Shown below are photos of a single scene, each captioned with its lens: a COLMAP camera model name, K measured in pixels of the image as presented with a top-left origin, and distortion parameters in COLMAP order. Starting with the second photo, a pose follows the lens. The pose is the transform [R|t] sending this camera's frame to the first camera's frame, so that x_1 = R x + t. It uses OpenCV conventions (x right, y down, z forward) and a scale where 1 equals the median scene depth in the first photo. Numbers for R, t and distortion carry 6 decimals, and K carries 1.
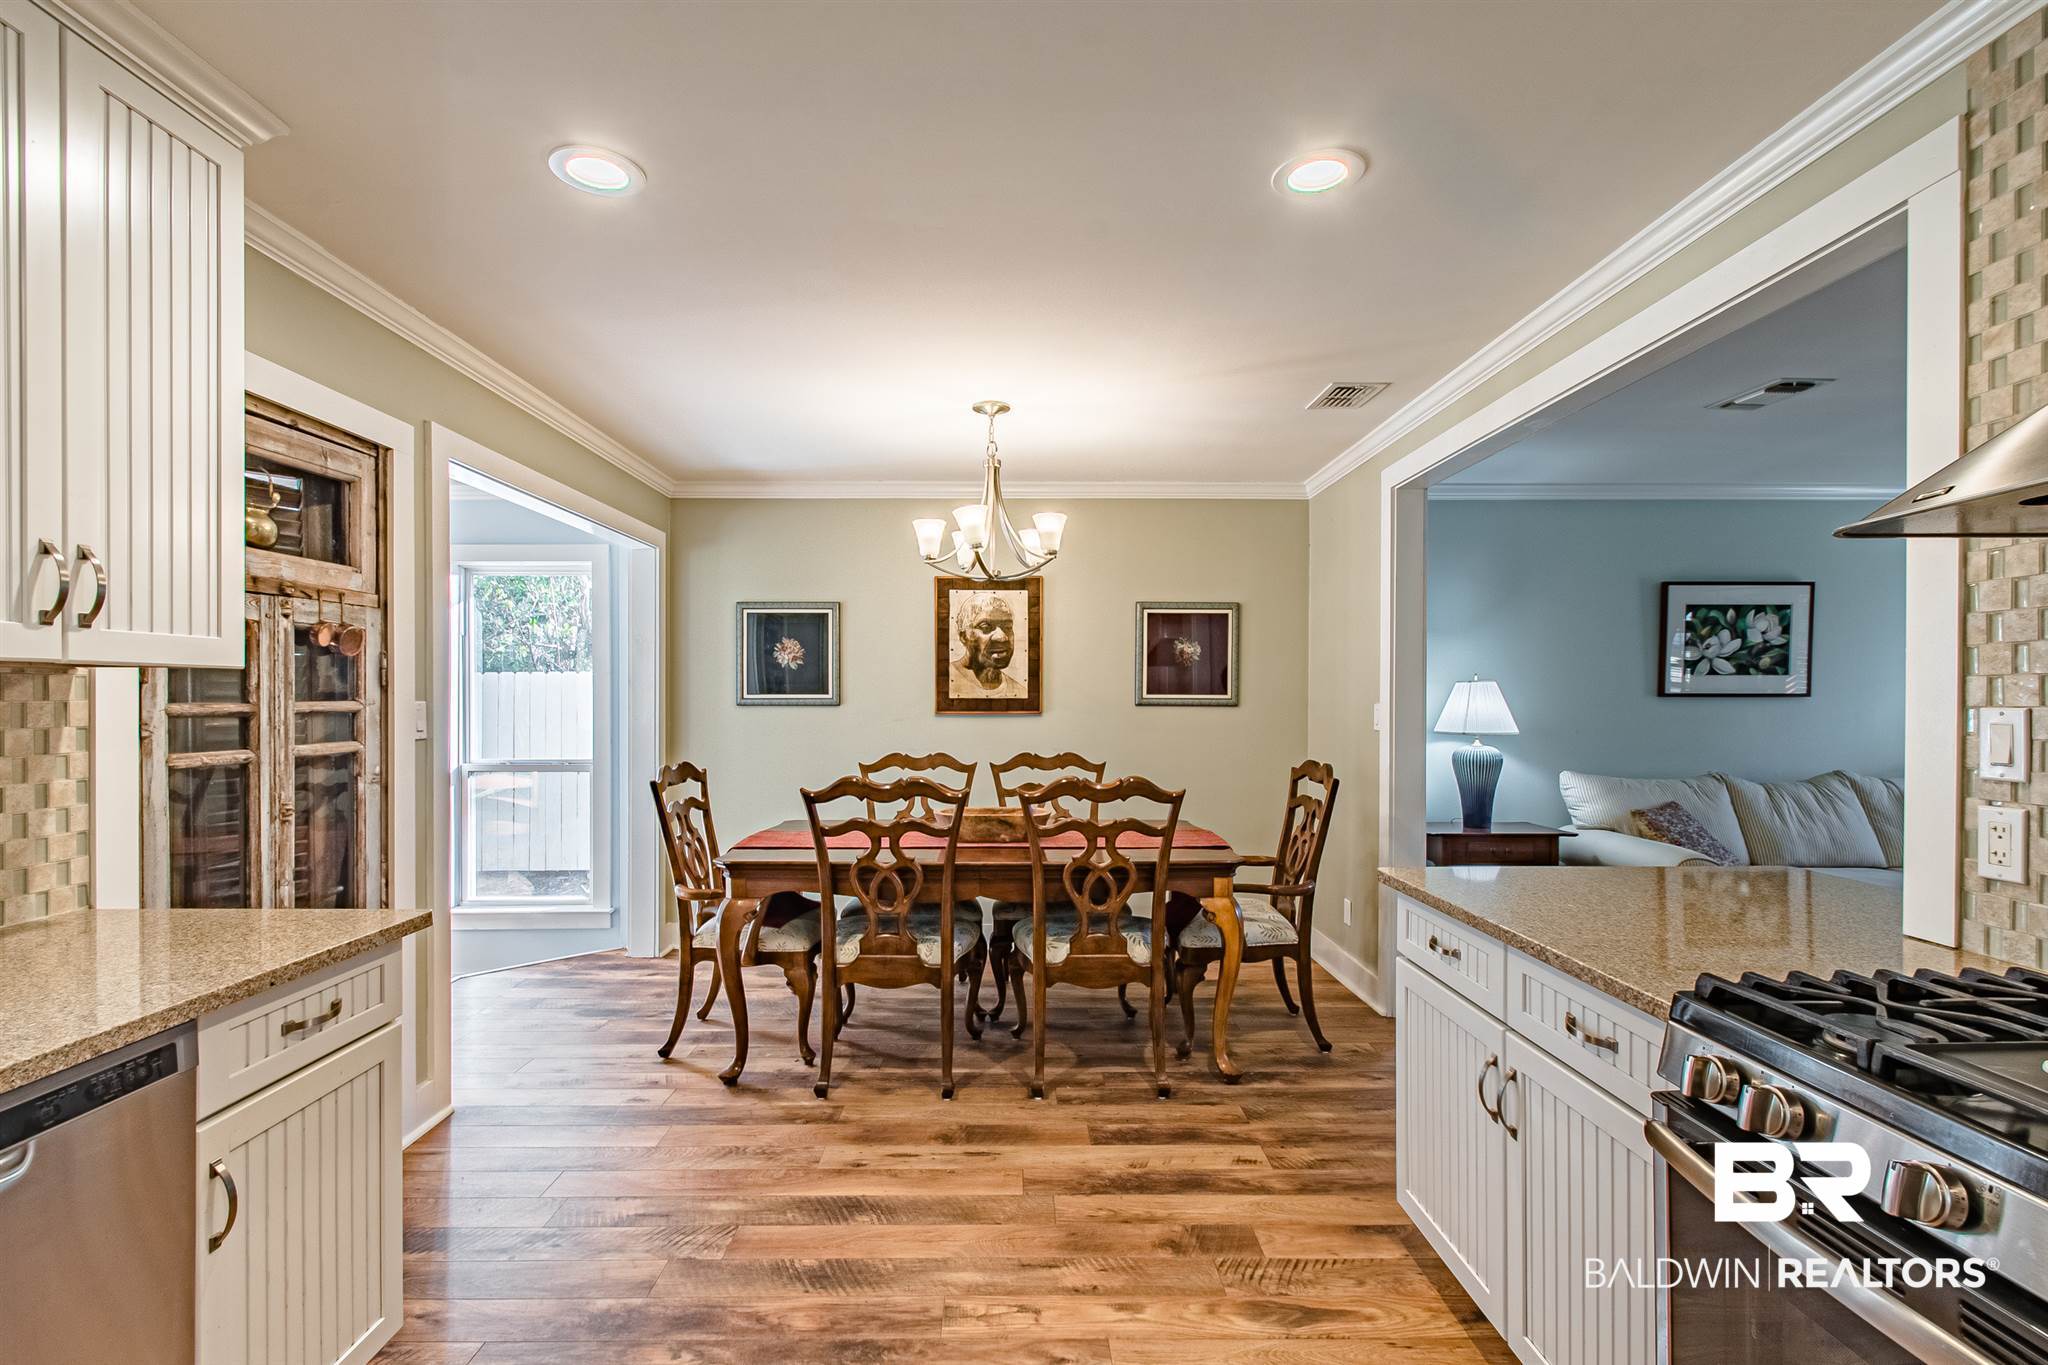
lens RADIAL K [[940.1, 0, 1010.8], [0, 940.1, 693.0], [0, 0, 1]] dist [-0.004459, -0.001719]
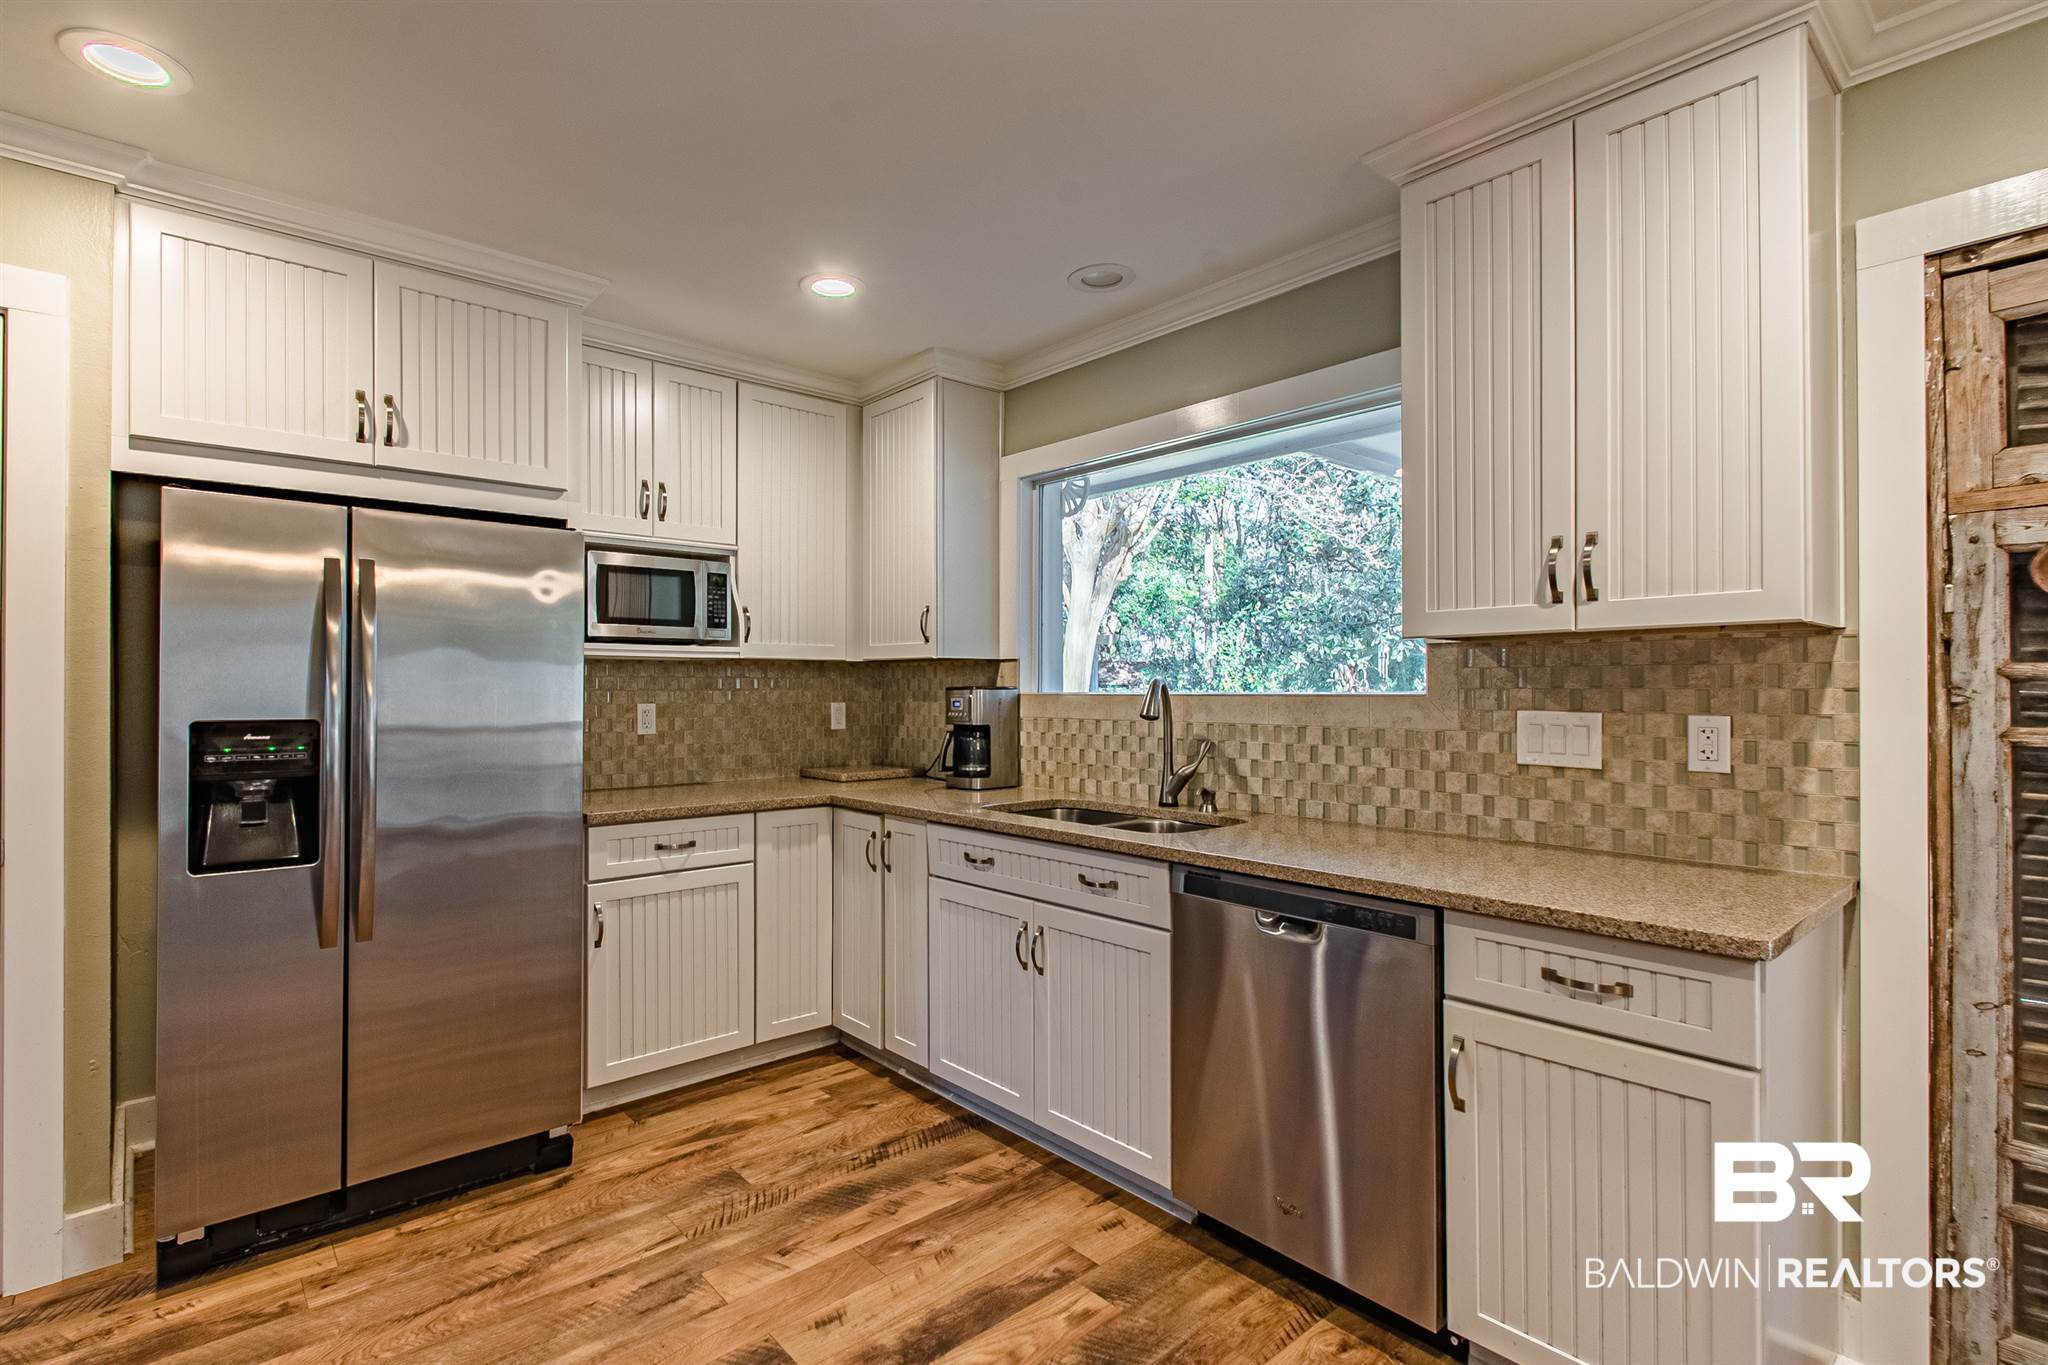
lens RADIAL K [[940.1, 0, 1004.8], [0, 940.1, 687.1], [0, 0, 1]] dist [-0.004459, -0.001719]
pose [[-0.759681, -0.003695, -0.650286, 0.308477], [0.003666, 0.999944, -0.009964, 0.043363], [0.650286, -0.009954, -0.759624, 1.218206]]
